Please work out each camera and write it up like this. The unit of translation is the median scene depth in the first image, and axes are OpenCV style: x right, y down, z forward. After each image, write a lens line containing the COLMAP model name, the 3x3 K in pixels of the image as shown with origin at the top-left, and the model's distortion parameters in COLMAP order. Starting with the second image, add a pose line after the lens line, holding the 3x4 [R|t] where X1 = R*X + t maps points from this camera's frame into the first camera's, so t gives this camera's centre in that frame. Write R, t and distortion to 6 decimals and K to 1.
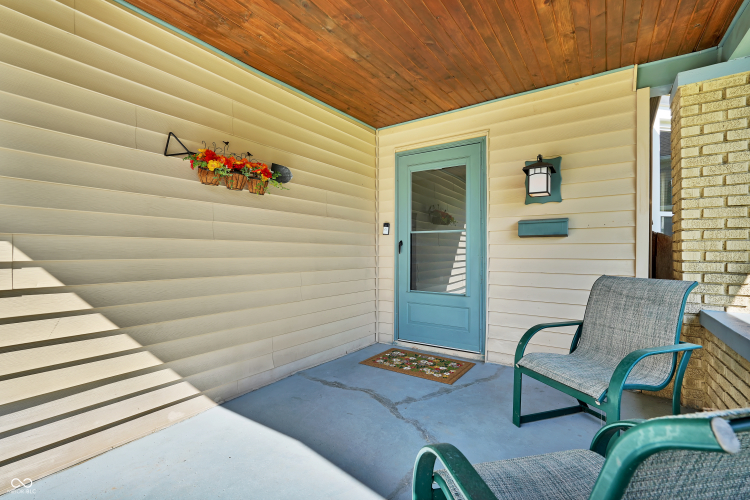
lens RADIAL K [[340.8, 0, 372.3], [0, 340.8, 250.9], [0, 0, 1]] dist [-0.002505, 0.000180]
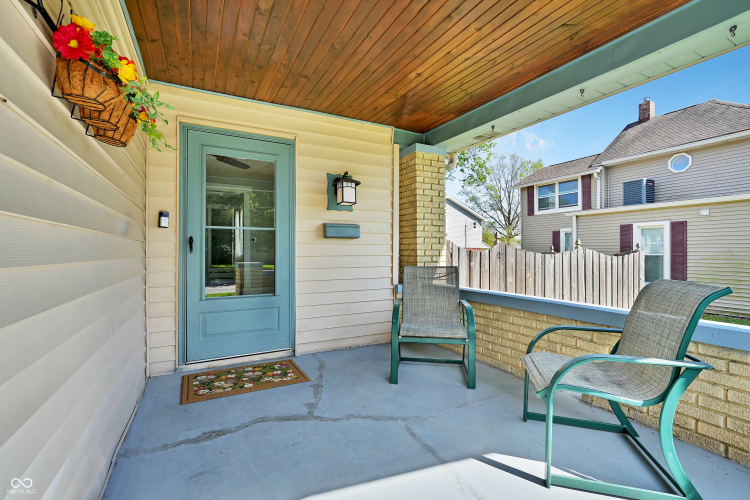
lens RADIAL K [[340.8, 0, 373.3], [0, 340.8, 250.2], [0, 0, 1]] dist [-0.002505, 0.000180]
pose [[0.457240, 0.000334, 0.889343, -0.545121], [-0.000294, 1.000000, -0.000225, 0.002117], [-0.889343, -0.000159, 0.457240, 0.339780]]
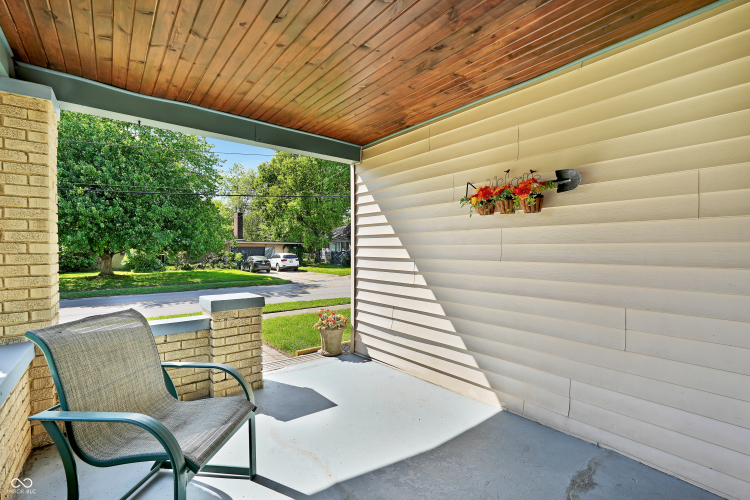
lens RADIAL K [[340.8, 0, 373.7], [0, 340.8, 250.3], [0, 0, 1]] dist [-0.002505, 0.000180]
pose [[-0.286937, 0.001406, -0.957948, 0.593794], [0.003331, 0.999994, 0.000470, -0.056715], [0.957944, -0.003056, -0.286940, 0.741102]]
